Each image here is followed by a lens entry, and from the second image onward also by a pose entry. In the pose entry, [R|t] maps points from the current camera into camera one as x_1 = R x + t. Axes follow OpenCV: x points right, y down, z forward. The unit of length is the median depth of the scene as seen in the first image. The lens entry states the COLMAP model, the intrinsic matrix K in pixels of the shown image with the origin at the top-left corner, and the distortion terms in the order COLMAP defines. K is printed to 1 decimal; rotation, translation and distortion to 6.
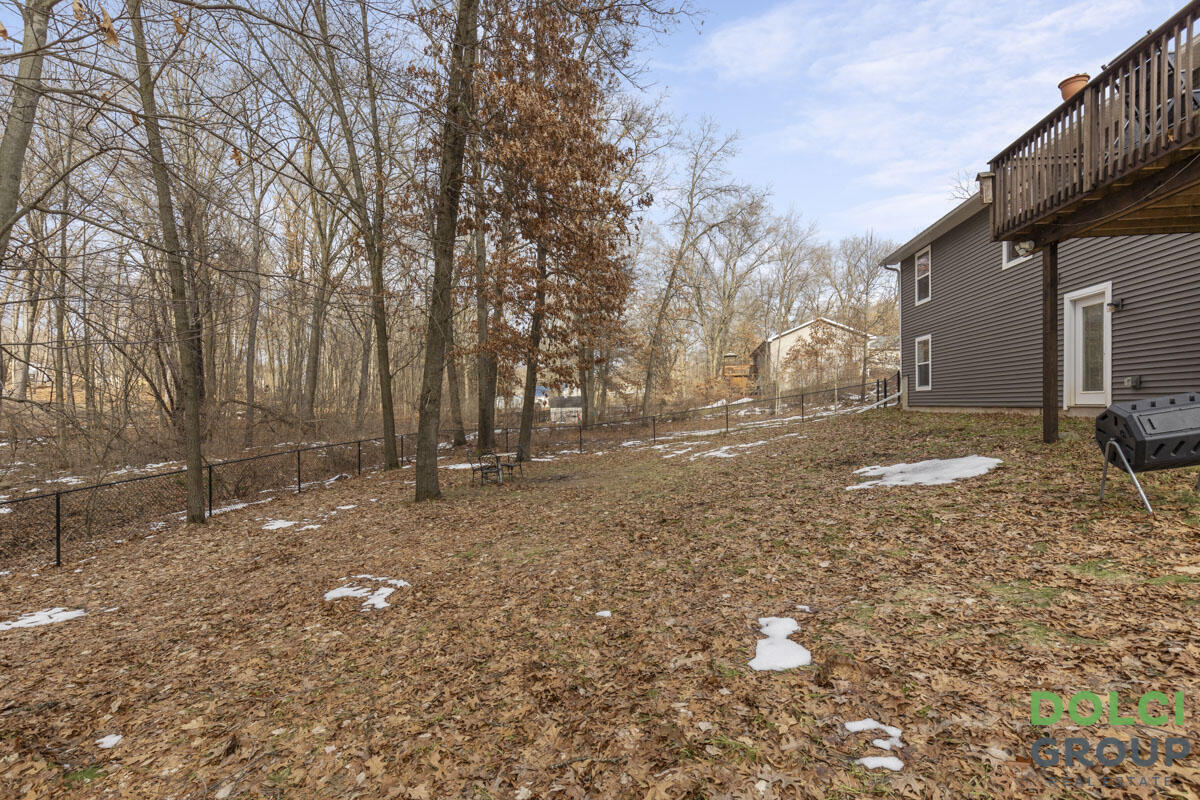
lens RADIAL K [[547.4, 0, 596.7], [0, 547.4, 402.9], [0, 0, 1]] dist [0.003515, 0.000738]
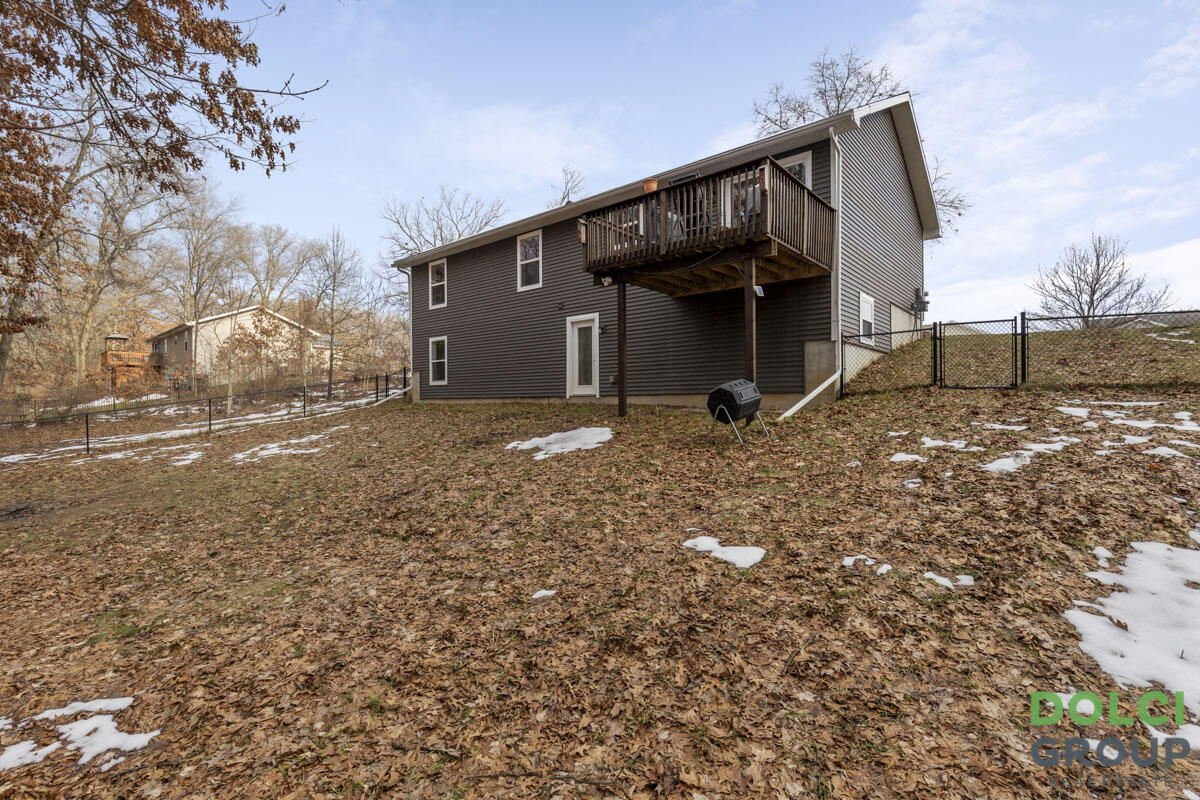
lens RADIAL K [[547.4, 0, 606.9], [0, 547.4, 400.8], [0, 0, 1]] dist [0.003515, 0.000738]
pose [[0.518344, 0.004872, 0.855158, -0.322575], [0.000025, 0.999984, -0.005712, 0.028296], [-0.855172, 0.002982, 0.518336, 0.188965]]
